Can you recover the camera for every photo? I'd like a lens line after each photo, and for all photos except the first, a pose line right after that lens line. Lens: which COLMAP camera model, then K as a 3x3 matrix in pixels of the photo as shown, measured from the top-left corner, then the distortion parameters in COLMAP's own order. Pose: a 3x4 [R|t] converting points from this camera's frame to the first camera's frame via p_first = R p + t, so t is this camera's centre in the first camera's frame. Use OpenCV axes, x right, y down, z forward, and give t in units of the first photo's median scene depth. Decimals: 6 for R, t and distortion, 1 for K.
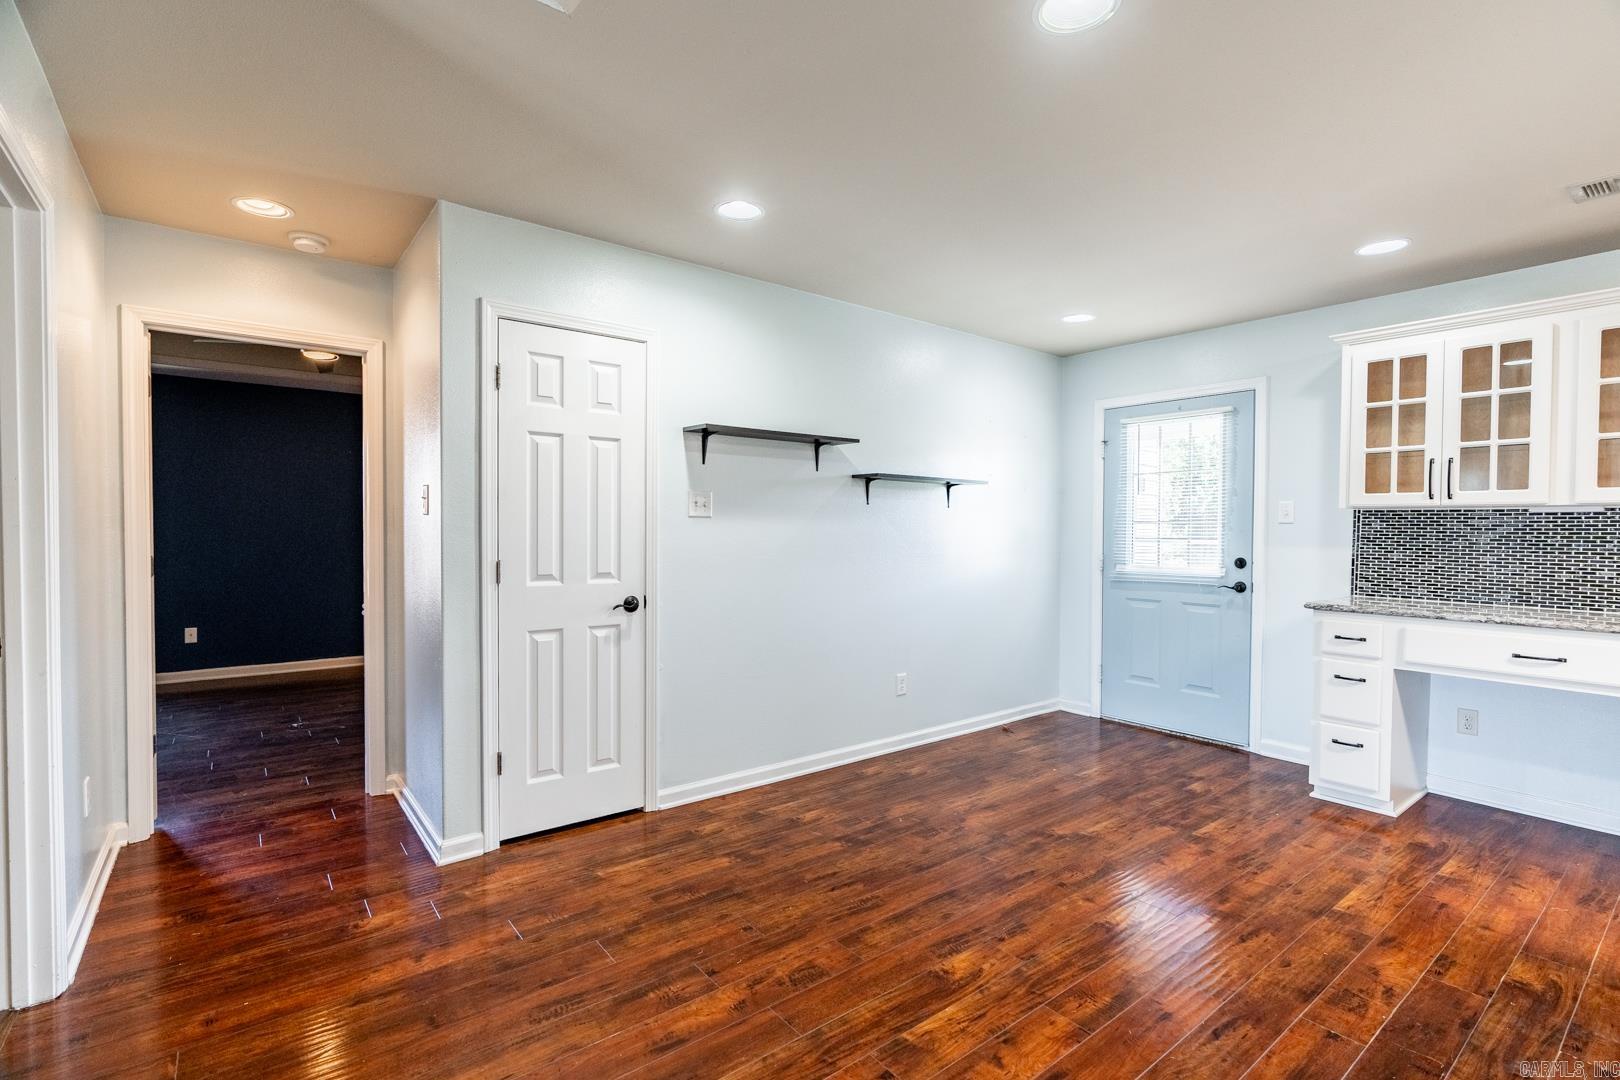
lens RADIAL K [[746.0, 0, 810.0], [0, 746.0, 540.0], [0, 0, 1]] dist [0.002586, 0.000662]
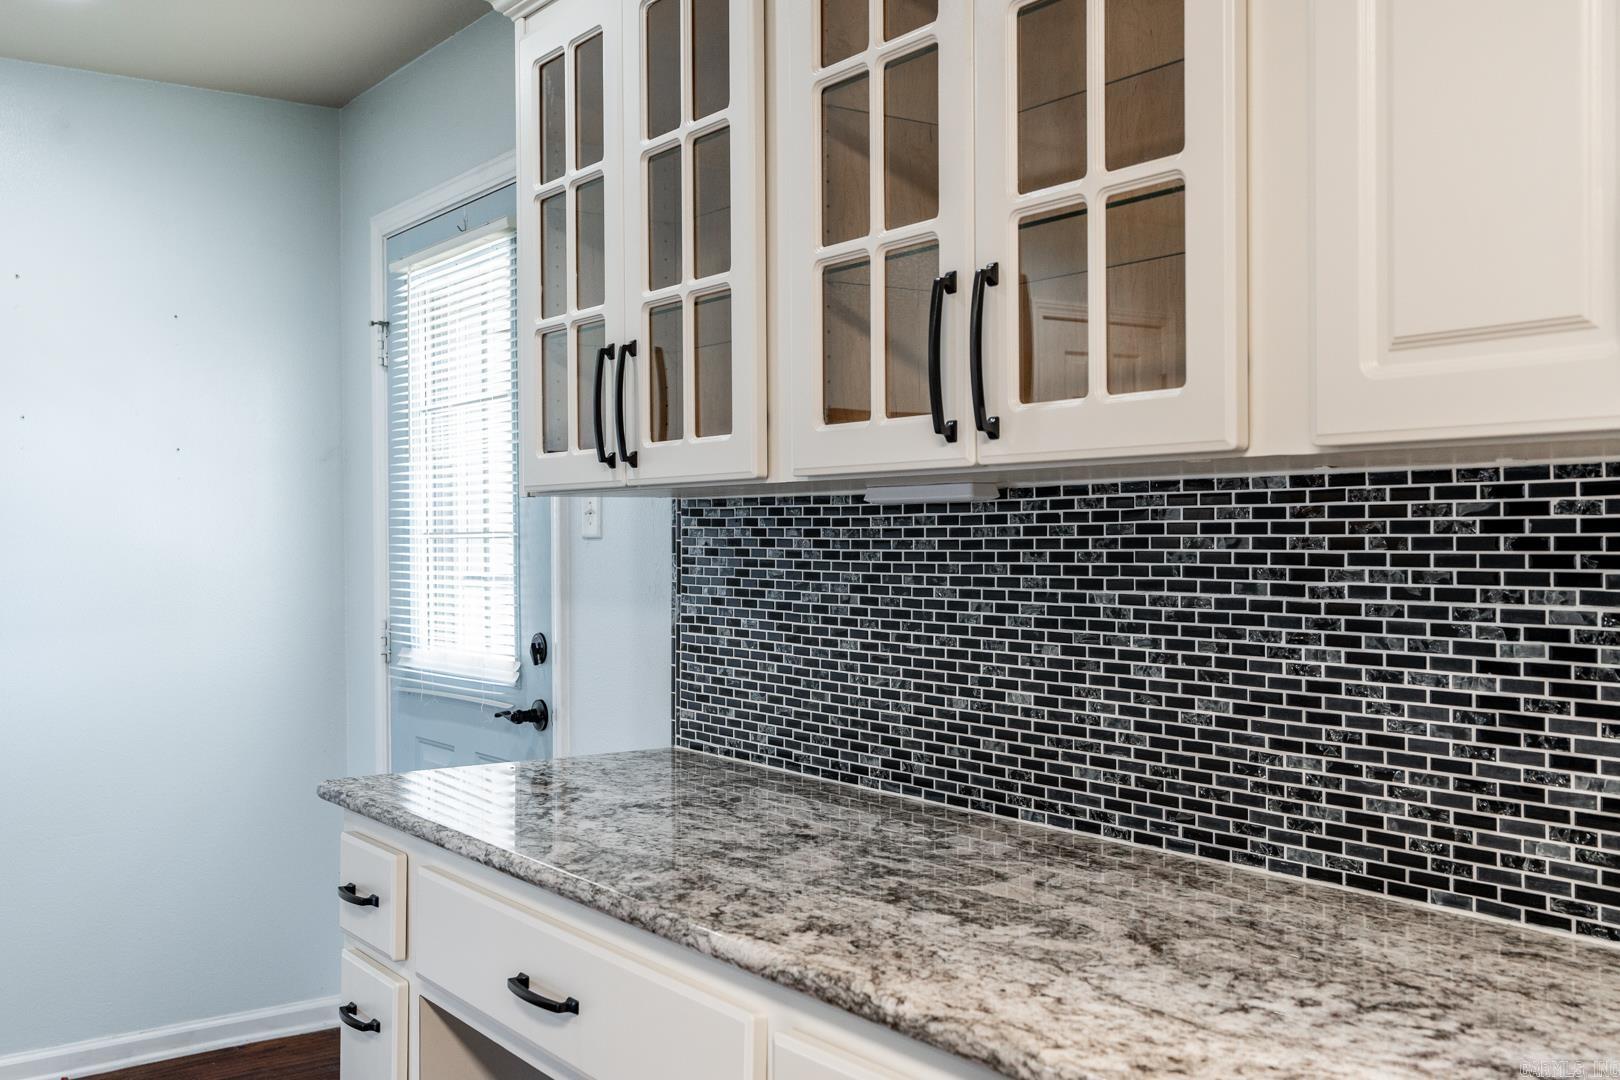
lens RADIAL K [[1575.9, 0, 810.0], [0, 1575.9, 540.0], [0, 0, 1]] dist [0.006325, -0.001719]
pose [[0.998508, -0.016663, -0.051992, 0.976657], [0.016041, 0.999795, -0.012369, -0.013970], [0.052188, 0.011516, 0.998571, 0.321814]]
